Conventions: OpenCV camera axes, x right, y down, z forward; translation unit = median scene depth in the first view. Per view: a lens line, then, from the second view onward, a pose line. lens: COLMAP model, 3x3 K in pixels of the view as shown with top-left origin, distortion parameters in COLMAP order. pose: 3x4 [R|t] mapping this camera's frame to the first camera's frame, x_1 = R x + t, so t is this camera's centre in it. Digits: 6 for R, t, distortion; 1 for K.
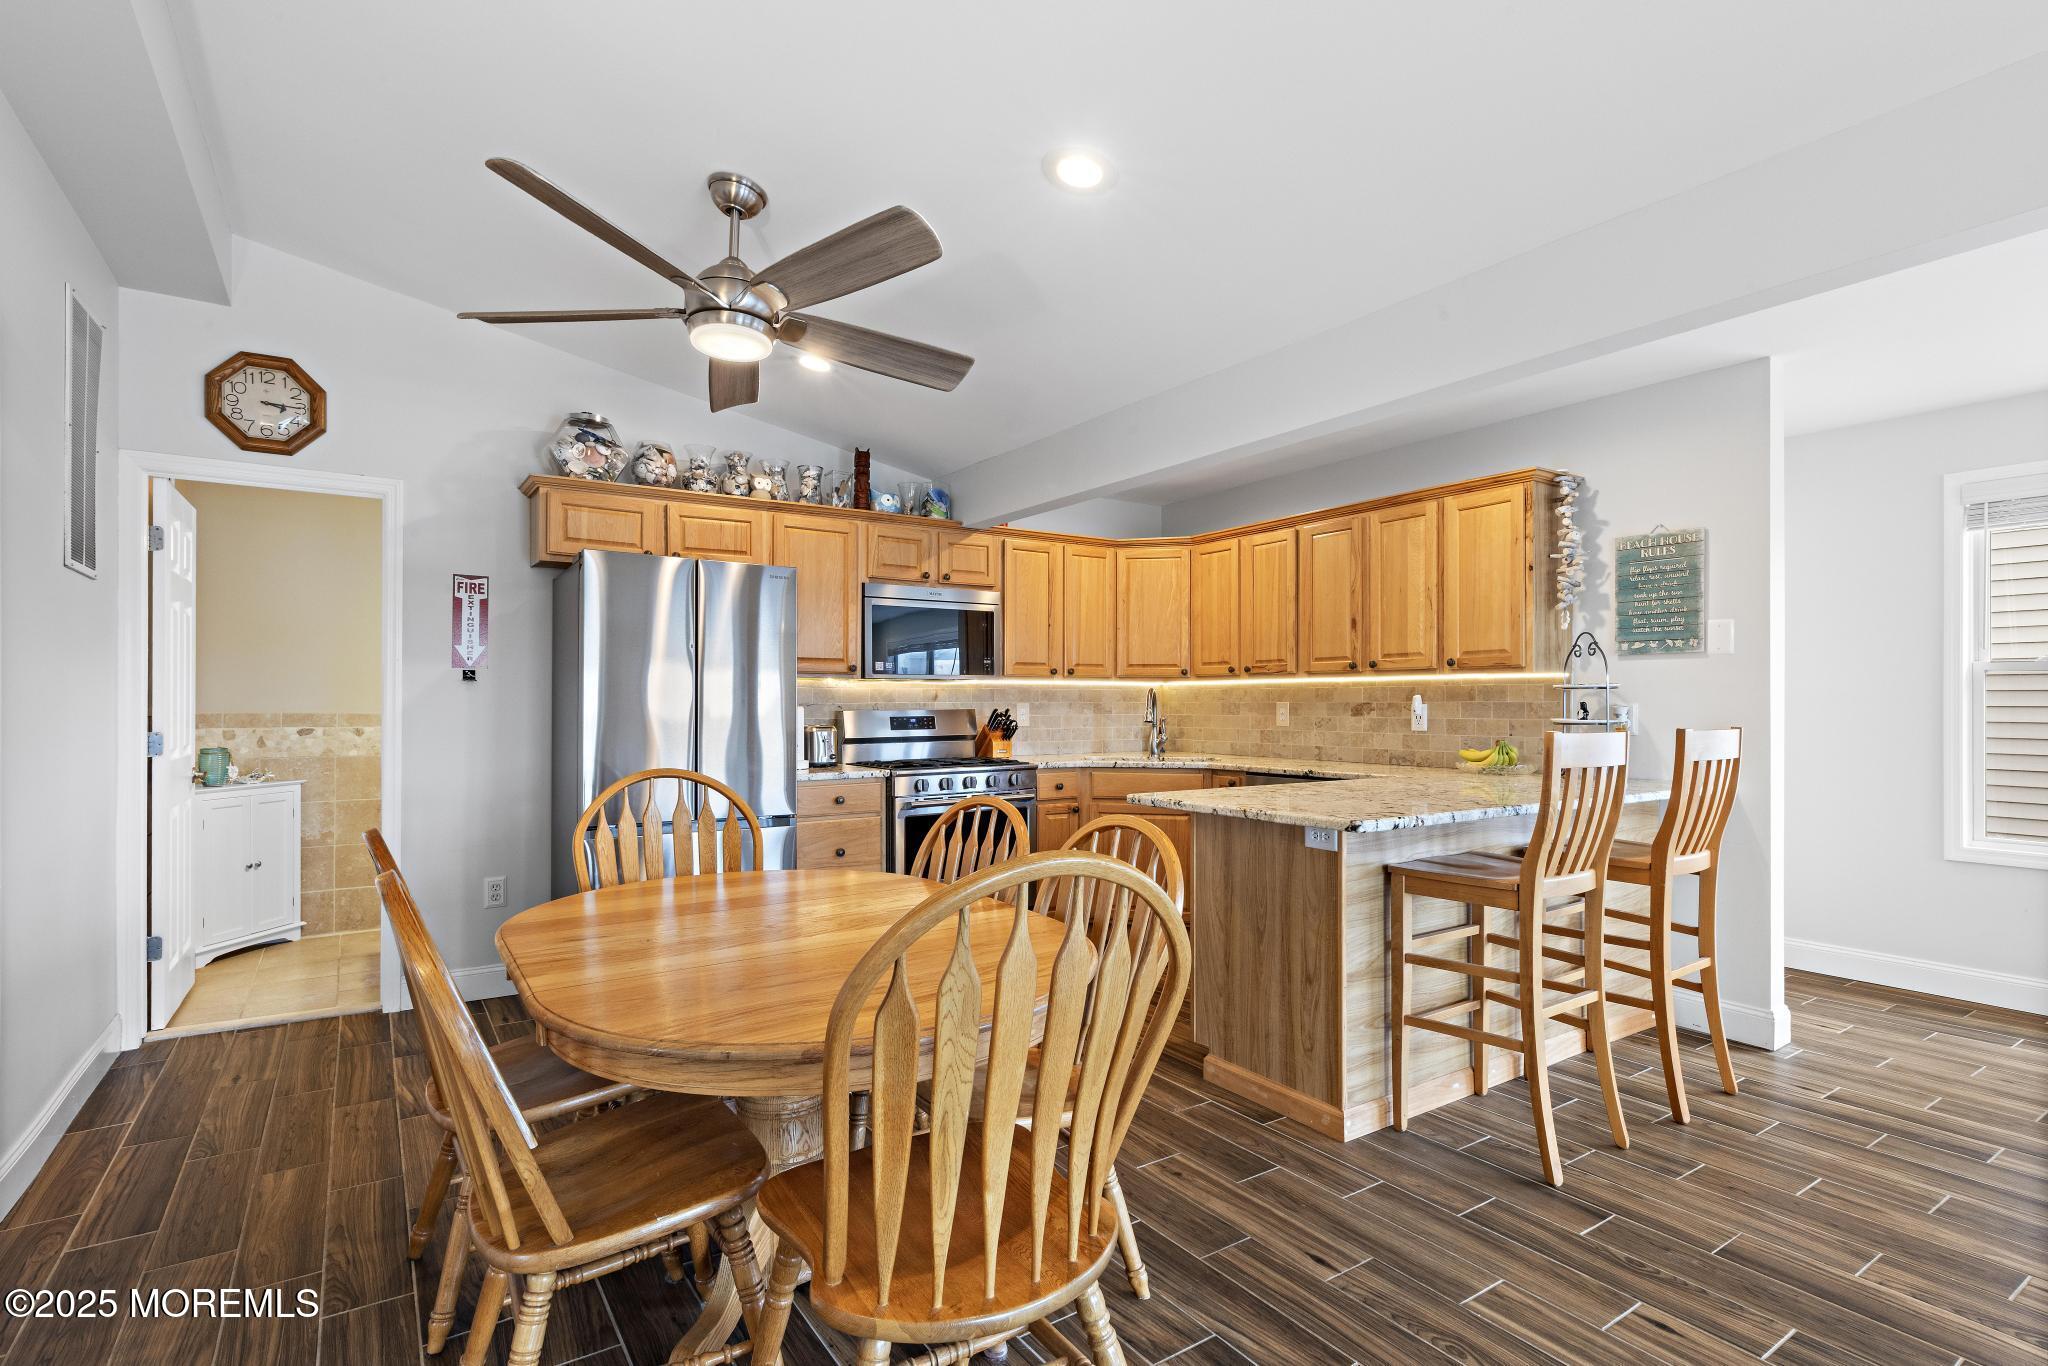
lens RADIAL K [[983.9, 0, 1035.8], [0, 983.9, 703.0], [0, 0, 1]] dist [0.003381, -0.000684]
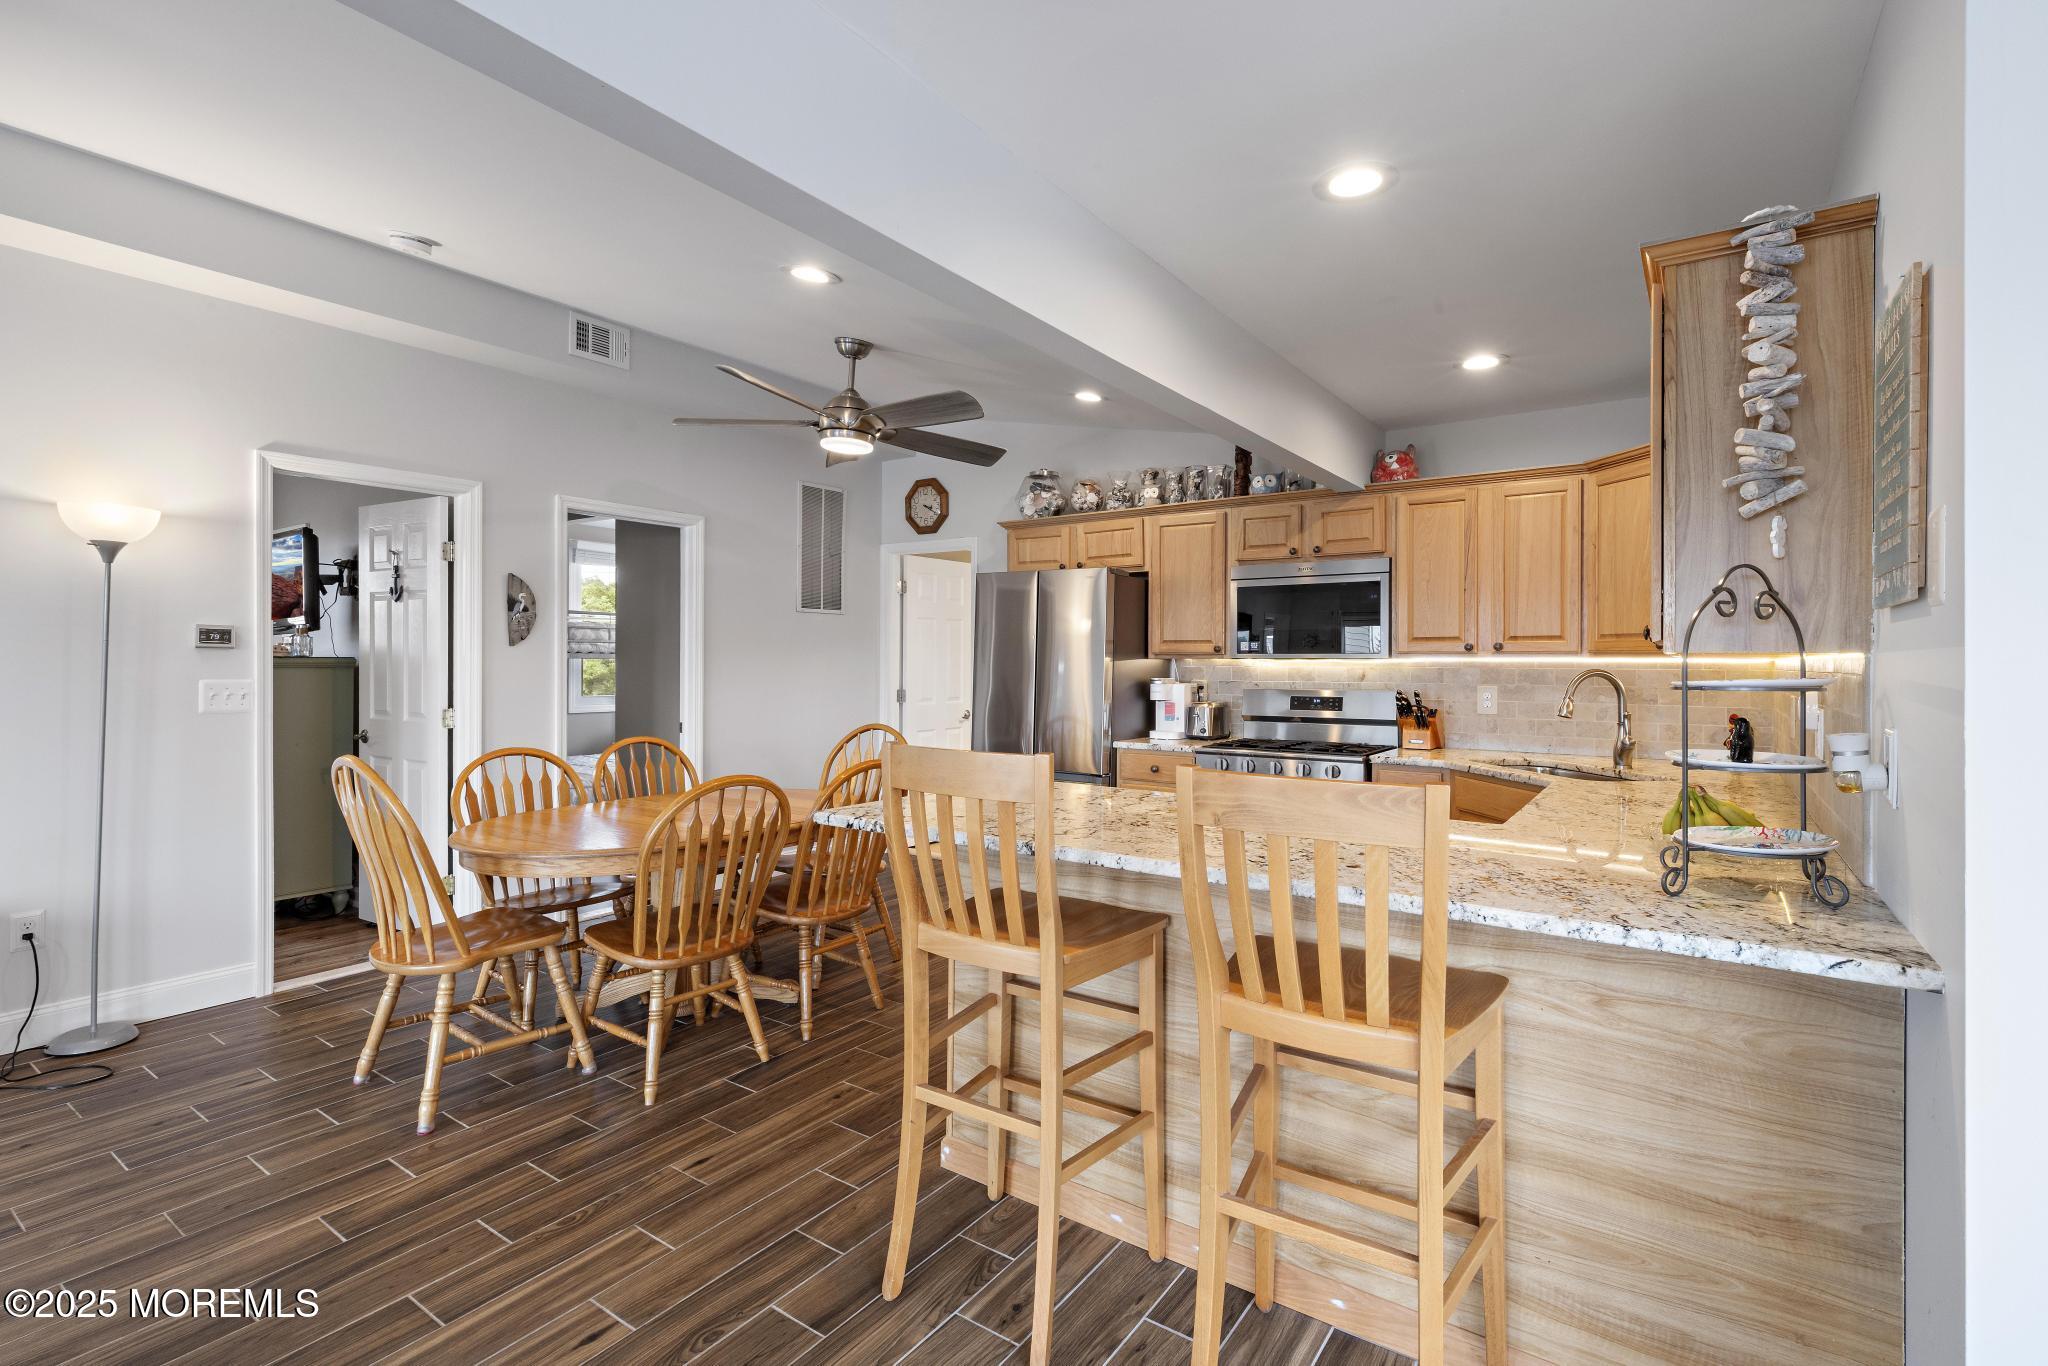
lens RADIAL K [[953.8, 0, 1029.4], [0, 953.8, 660.2], [0, 0, 1]] dist [-0.000595, 0.000151]
pose [[0.360058, 0.001674, -0.932928, 0.806303], [-0.007284, 0.999973, -0.001017, -0.023955], [0.932901, 0.007162, 0.360061, 0.507343]]
